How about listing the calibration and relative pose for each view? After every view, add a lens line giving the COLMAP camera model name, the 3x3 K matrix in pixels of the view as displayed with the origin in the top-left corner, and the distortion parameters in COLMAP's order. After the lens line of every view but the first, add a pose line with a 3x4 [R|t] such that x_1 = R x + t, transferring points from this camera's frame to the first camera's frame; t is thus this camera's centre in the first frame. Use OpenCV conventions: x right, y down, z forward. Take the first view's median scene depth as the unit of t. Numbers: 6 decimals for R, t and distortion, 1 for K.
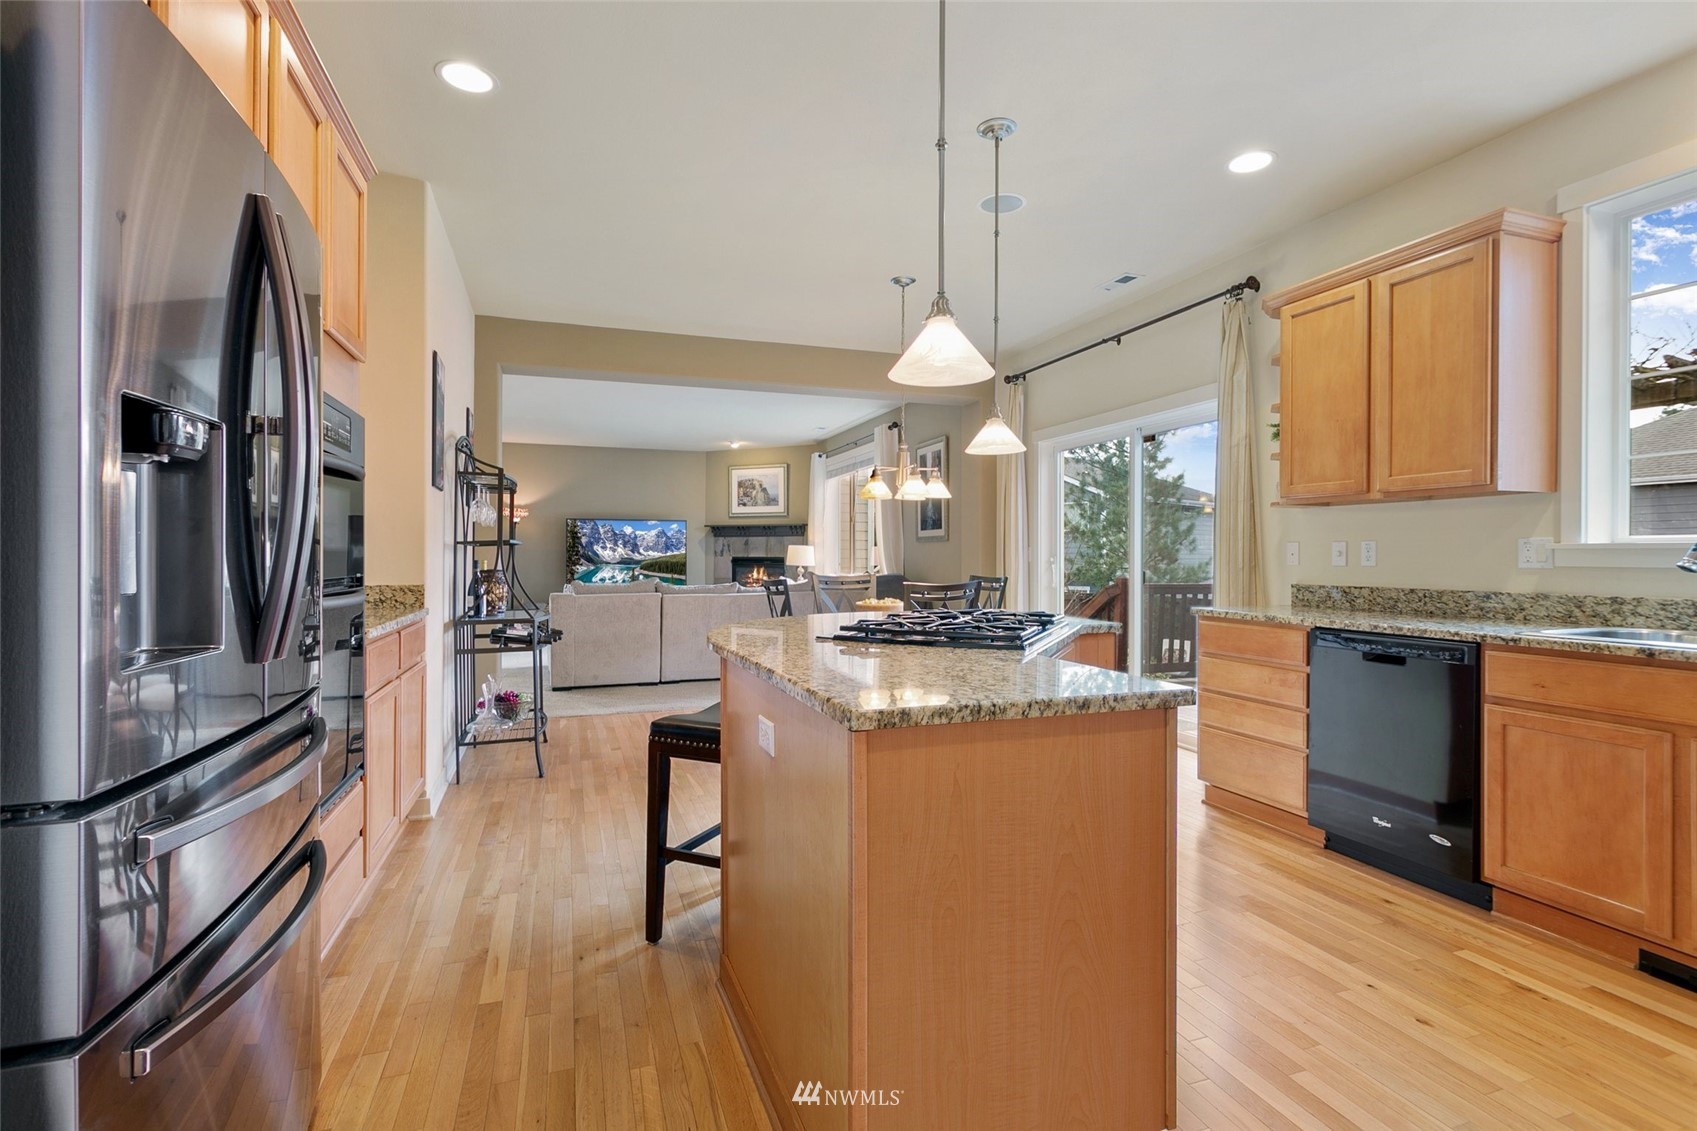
lens RADIAL K [[808.9, 0, 875.5], [0, 808.9, 560.7], [0, 0, 1]] dist [-0.000982, 0.000452]
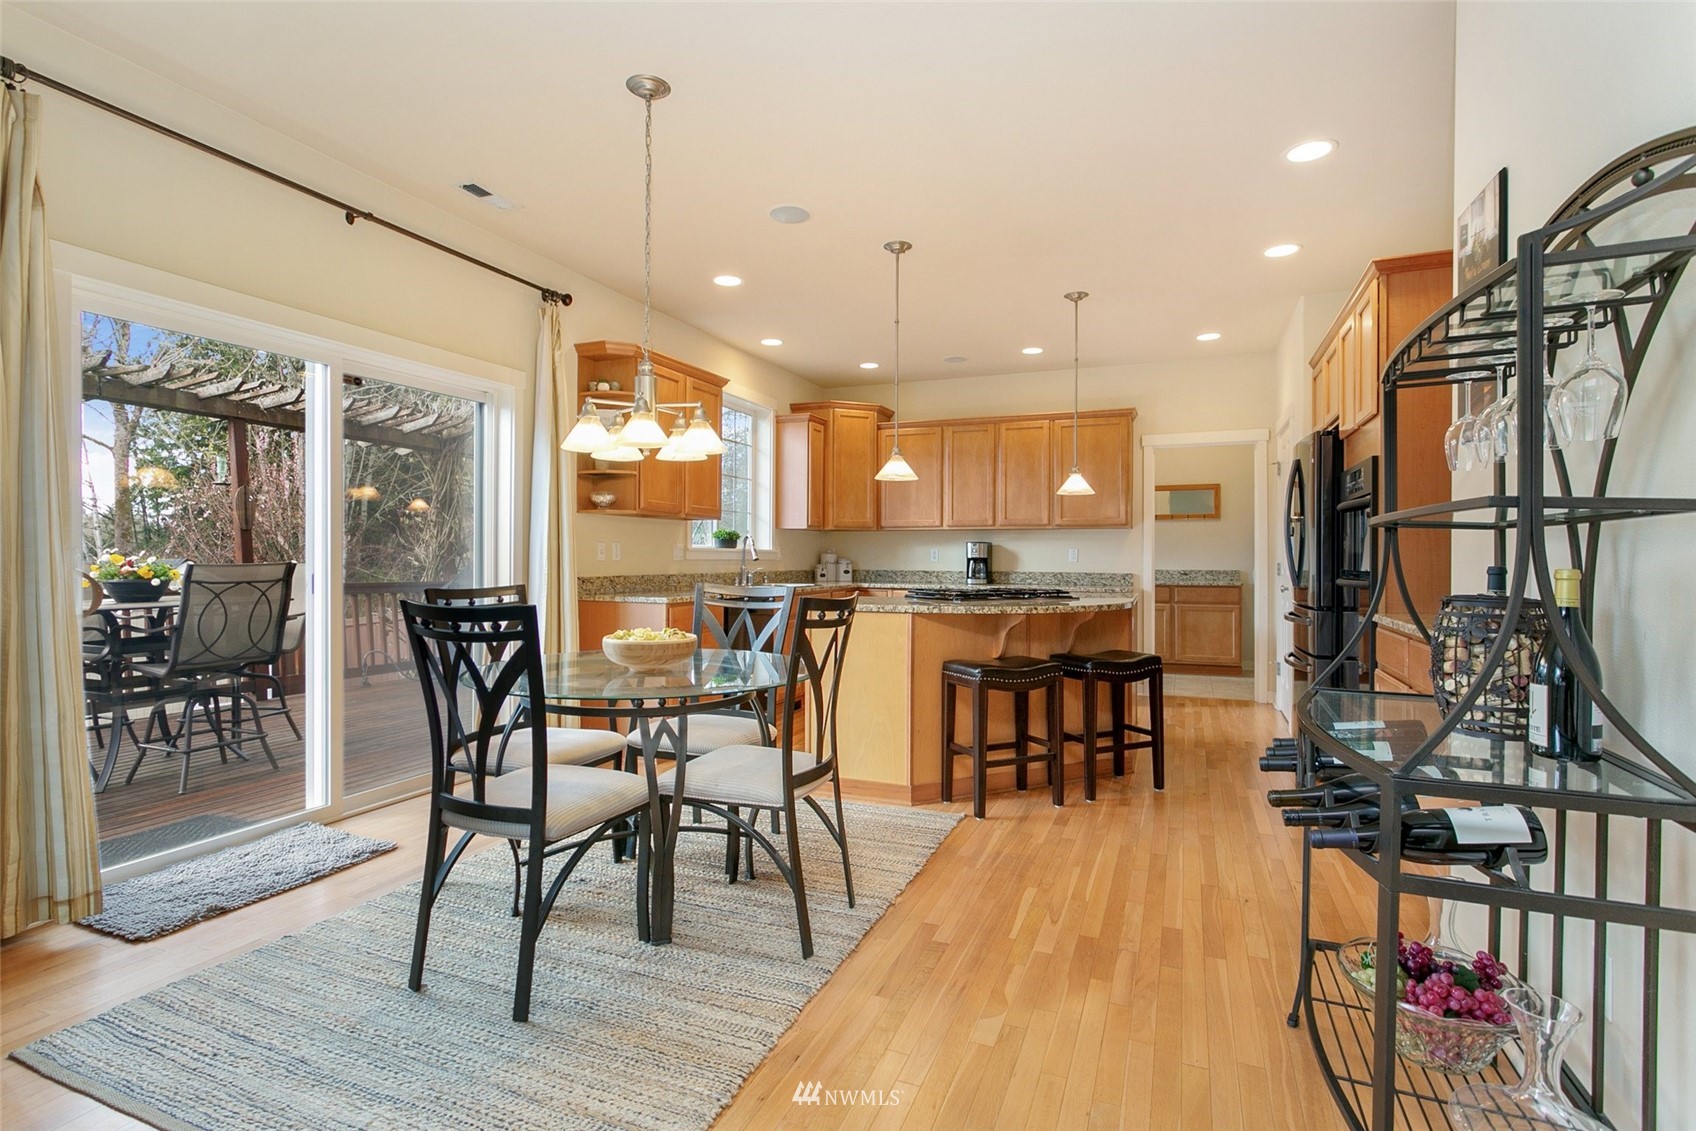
lens RADIAL K [[813.3, 0, 849.0], [0, 813.3, 550.8], [0, 0, 1]] dist [0.002384, 0.000376]
pose [[-0.725423, 0.000138, 0.688303, -0.685409], [-0.001306, 0.999998, -0.001578, -0.009740], [-0.688302, -0.002043, -0.725422, 1.892290]]
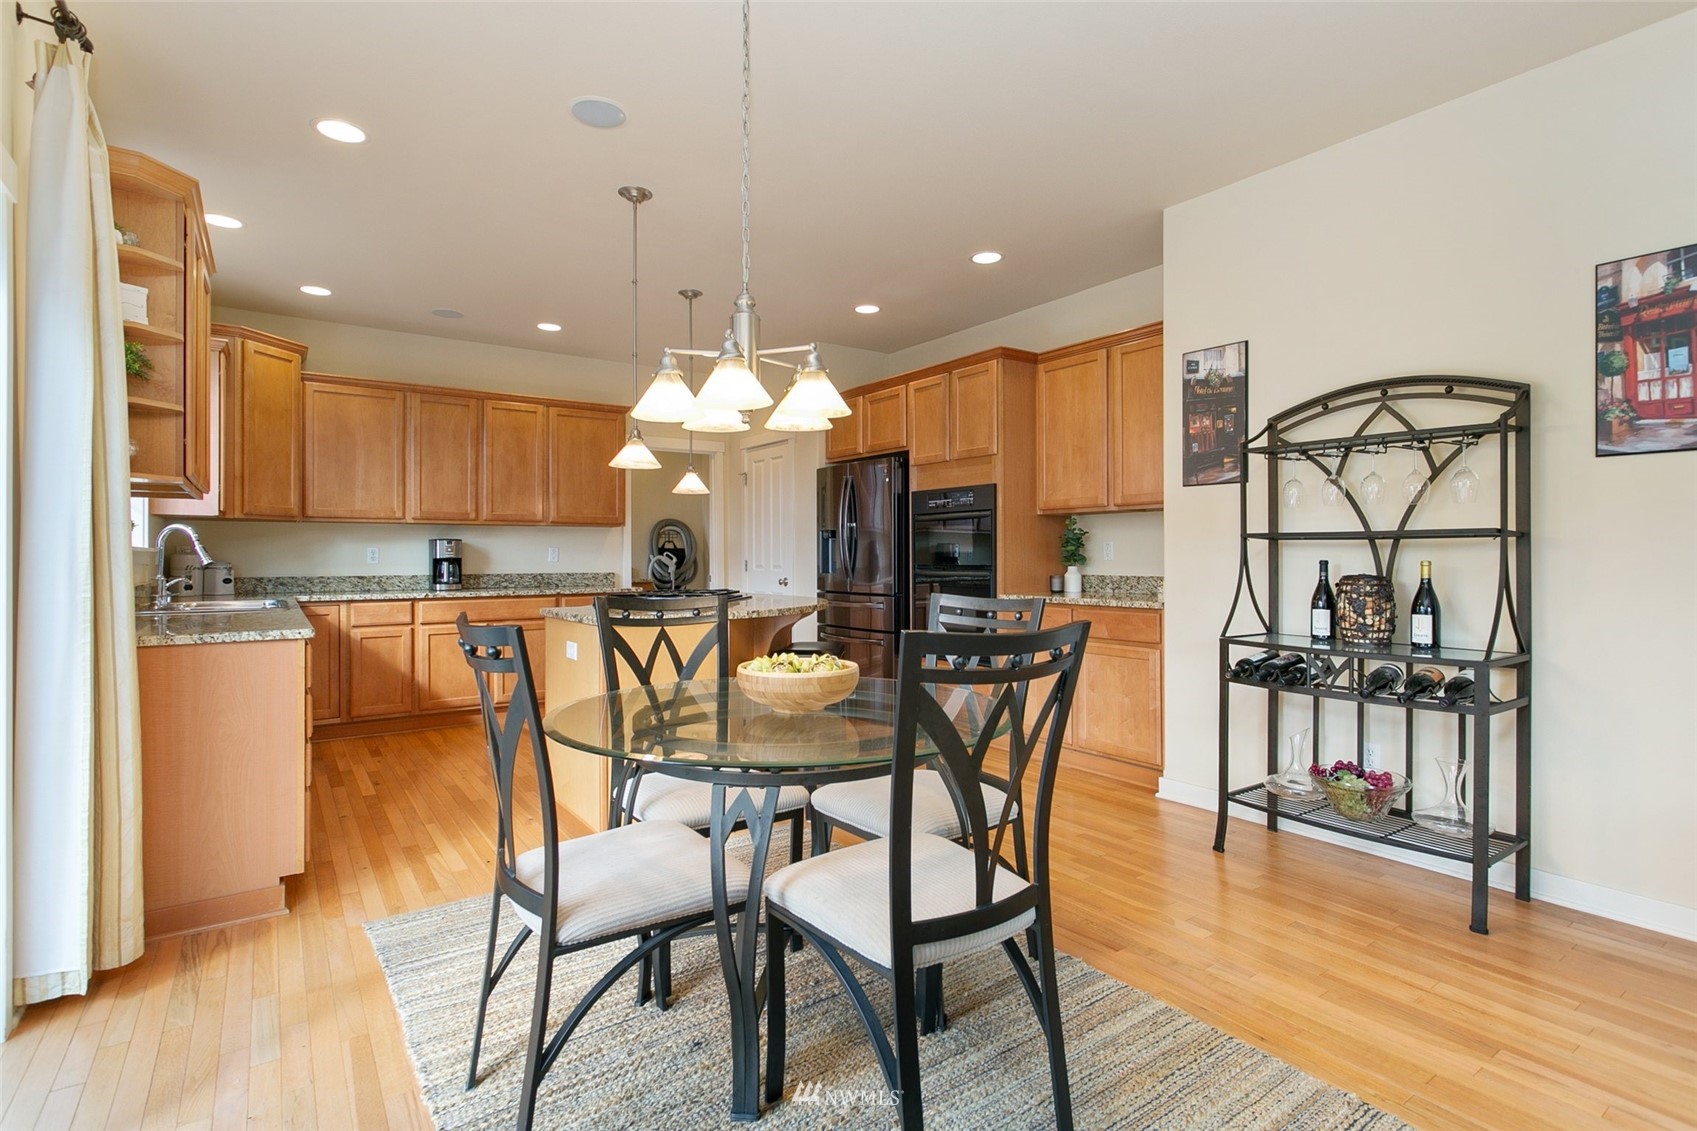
lens RADIAL K [[823.2, 0, 851.3], [0, 823.2, 551.0], [0, 0, 1]] dist [0.000204, 0.000231]
pose [[-0.968058, -0.000774, -0.250725, 0.140486], [-0.000869, 1.000000, 0.000270, -0.012161], [0.250725, 0.000479, -0.968058, 2.051793]]
